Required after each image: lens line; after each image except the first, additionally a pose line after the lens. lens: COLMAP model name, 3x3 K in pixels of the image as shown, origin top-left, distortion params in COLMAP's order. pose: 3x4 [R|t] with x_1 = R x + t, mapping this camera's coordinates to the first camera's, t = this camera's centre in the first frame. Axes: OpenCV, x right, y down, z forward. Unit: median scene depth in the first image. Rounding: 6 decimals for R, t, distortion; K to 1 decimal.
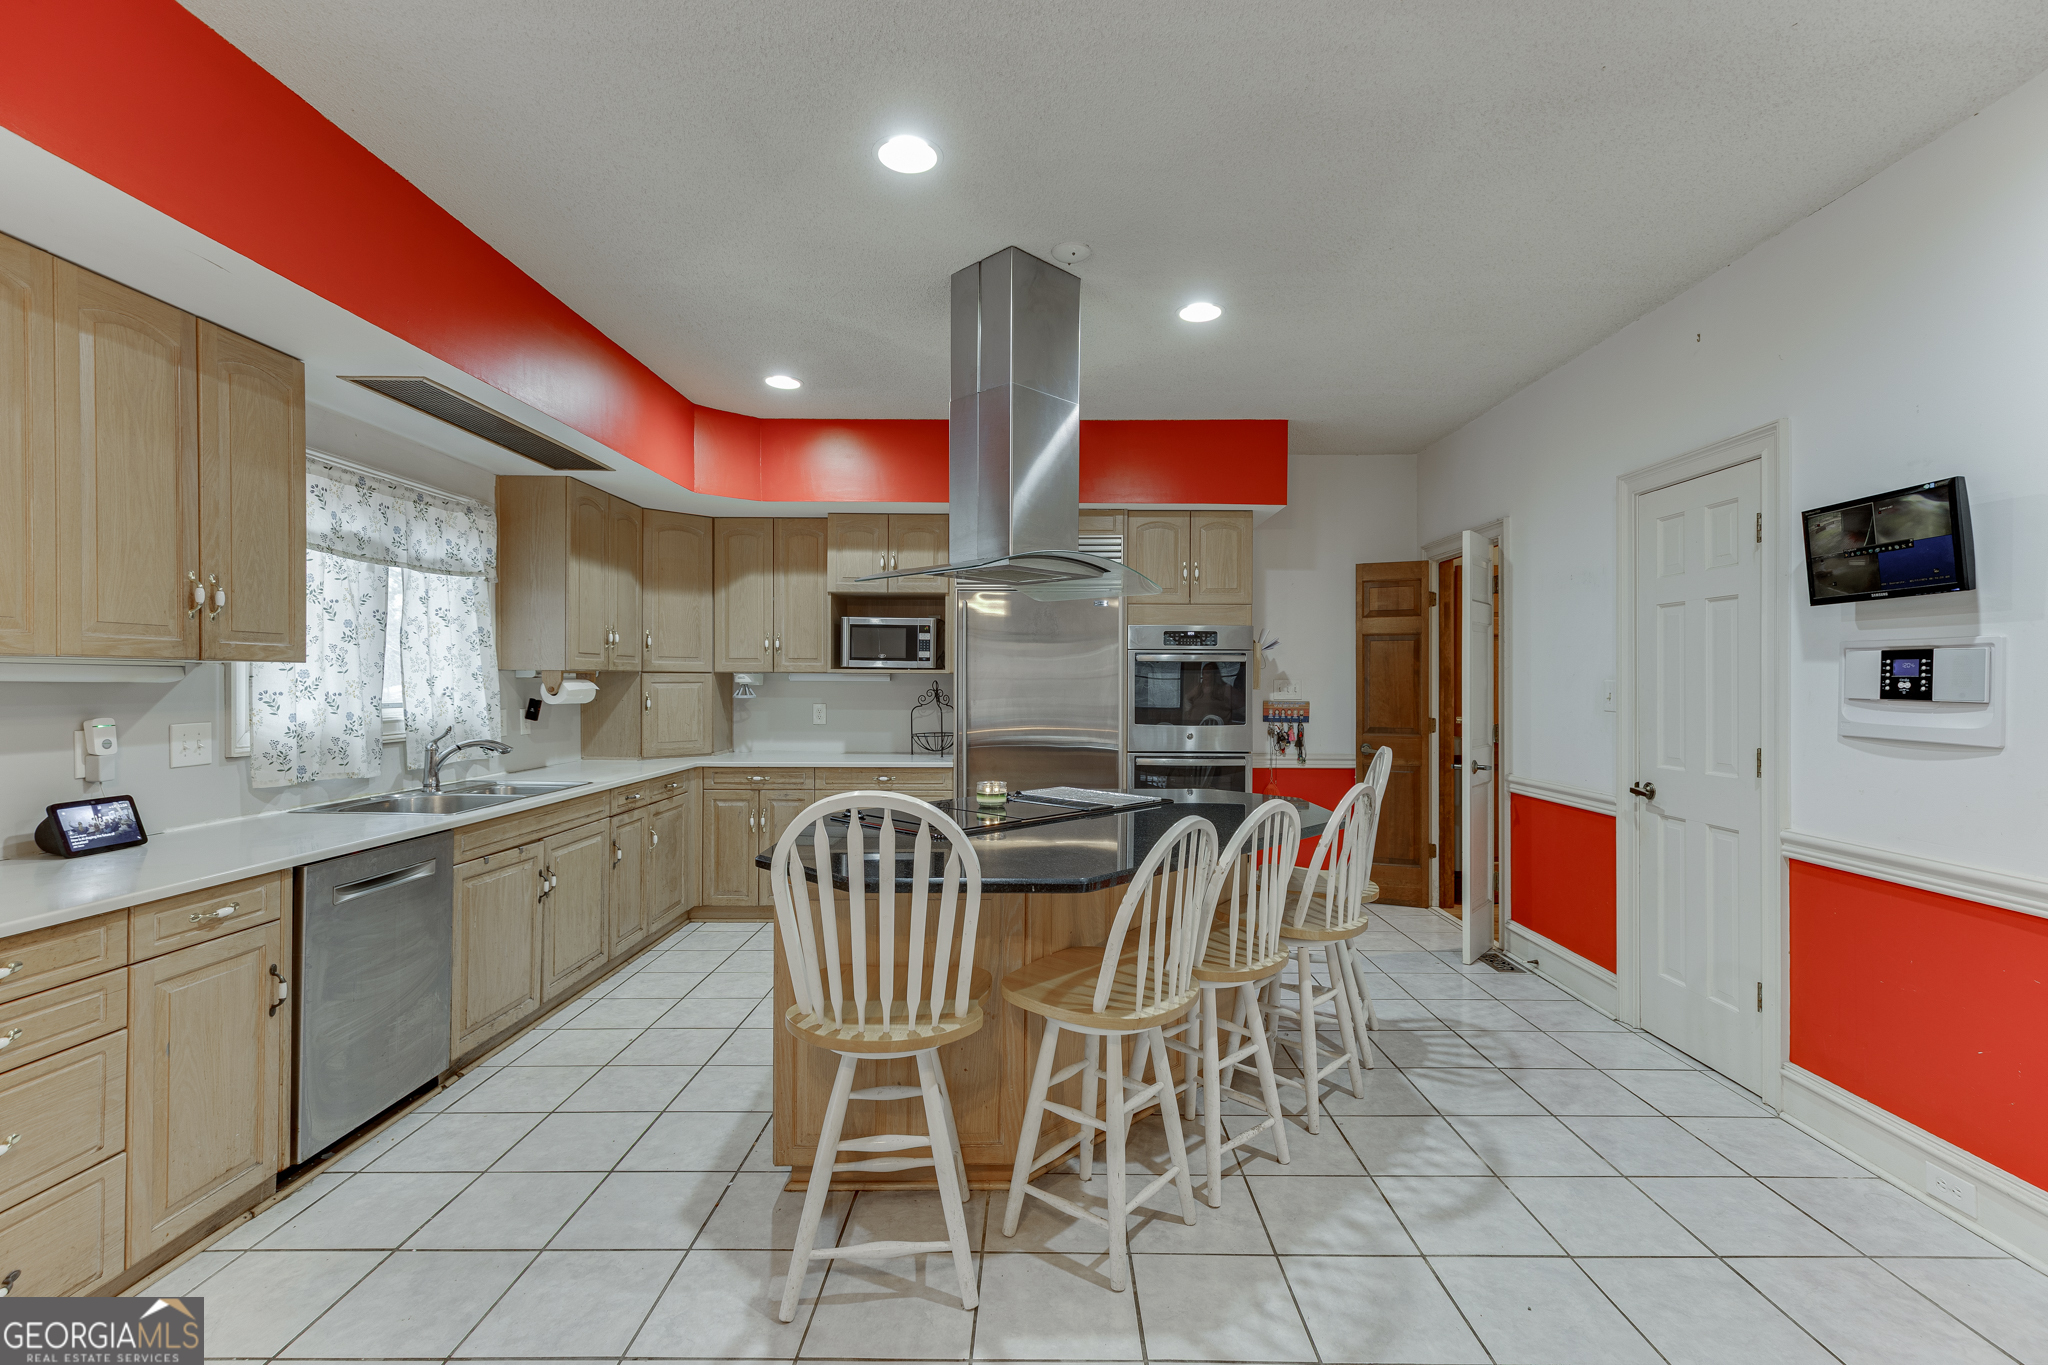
lens RADIAL K [[909.7, 0, 1039.8], [0, 909.7, 686.8], [0, 0, 1]] dist [0.002876, -0.000053]
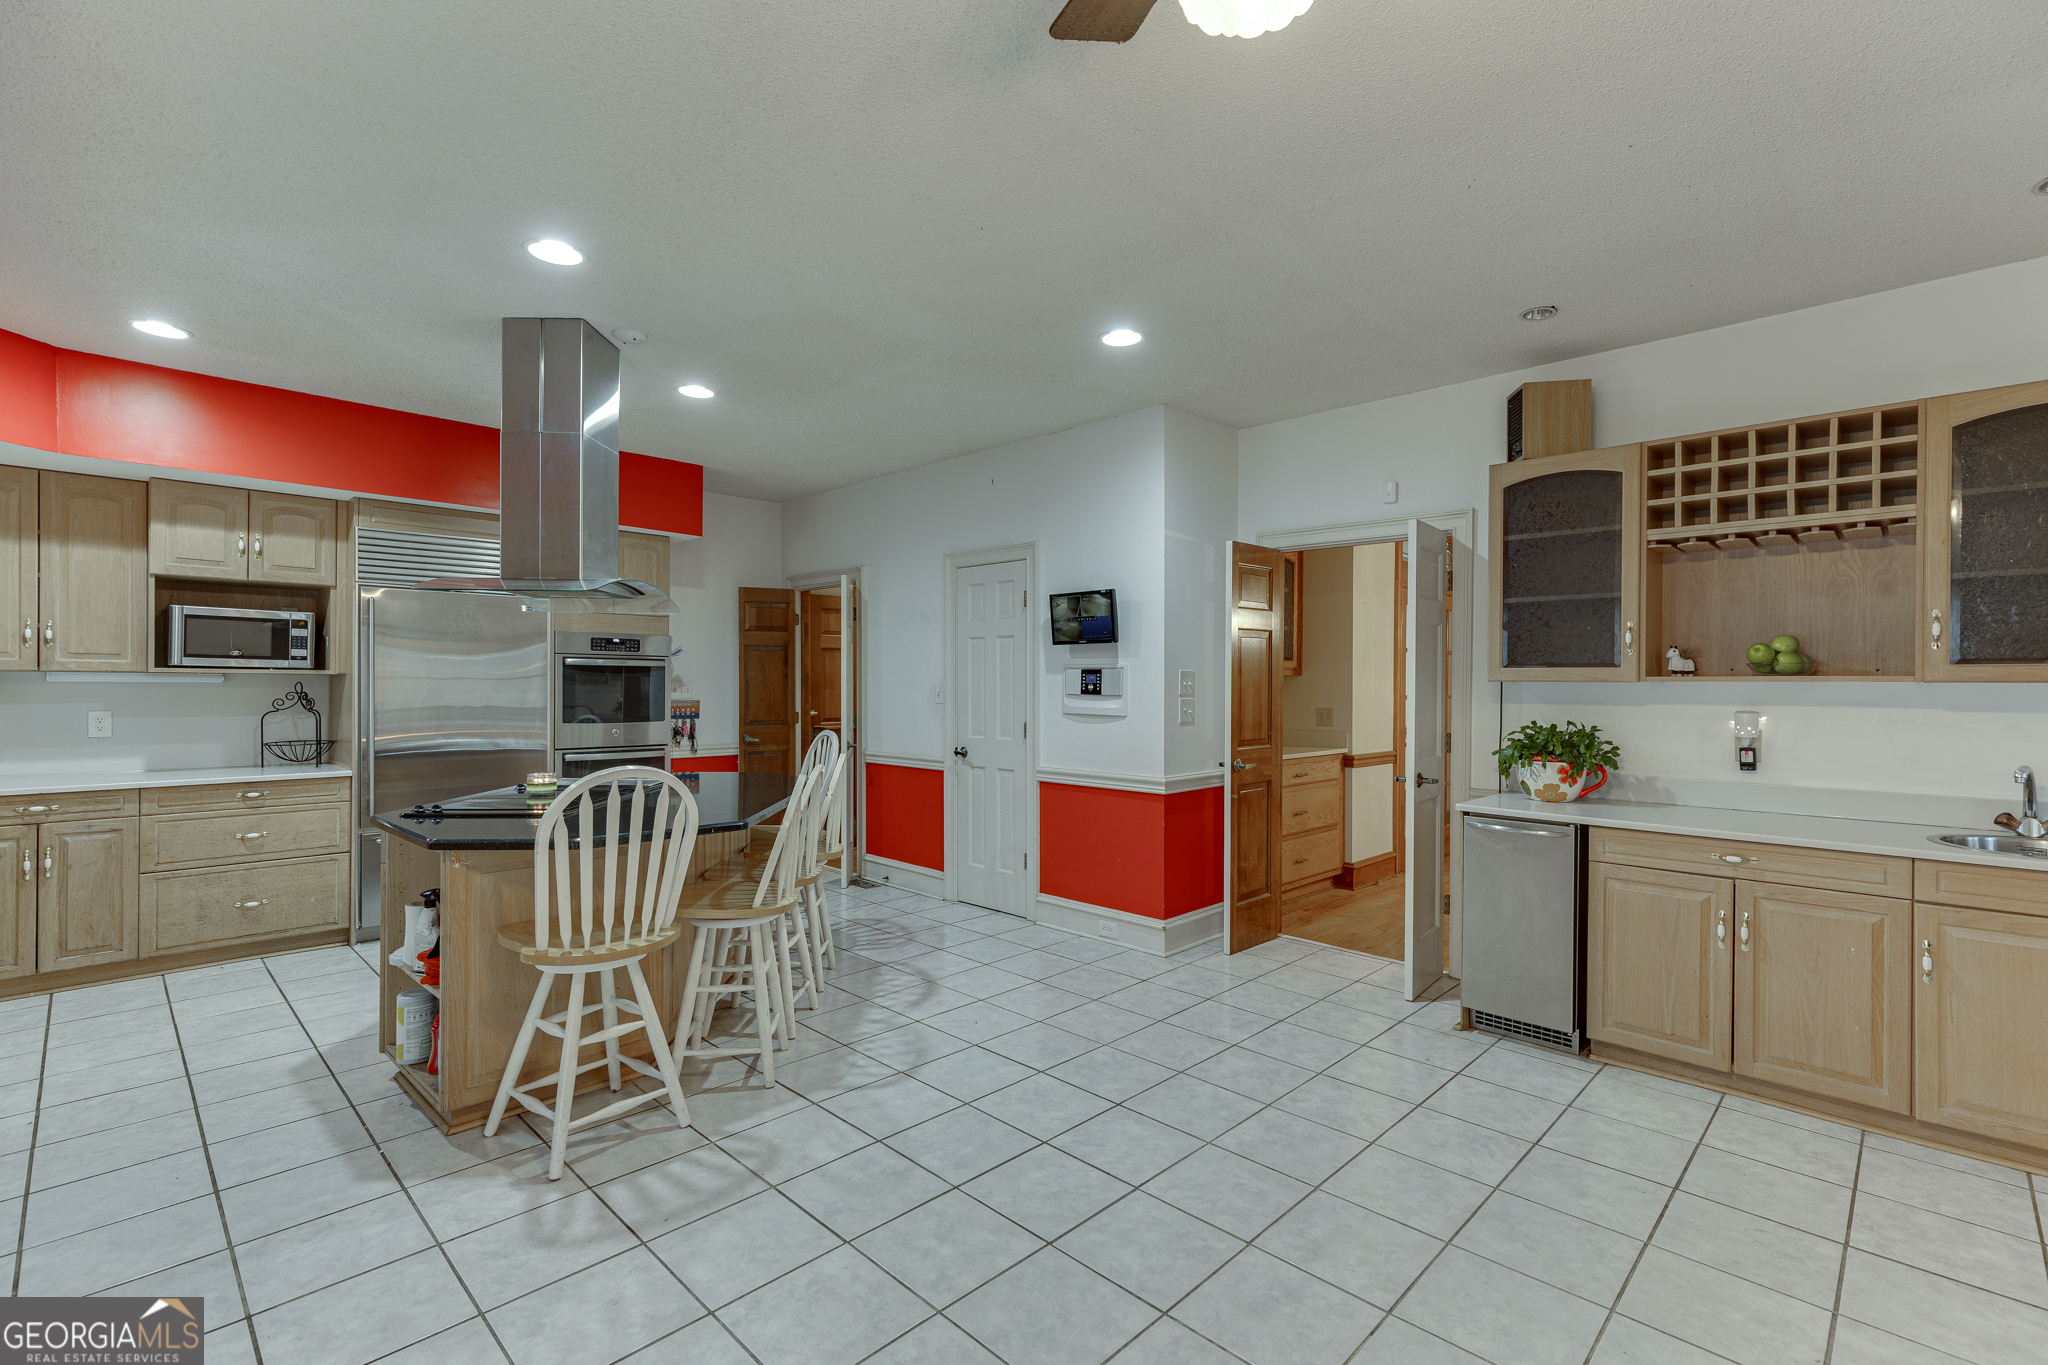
lens RADIAL K [[909.7, 0, 1039.8], [0, 909.7, 686.8], [0, 0, 1]] dist [0.002876, -0.000053]
pose [[0.692263, -0.001441, 0.721644, -0.401767], [0.001250, 0.999999, 0.000797, -0.002846], [-0.721644, 0.000351, 0.692264, -0.214687]]
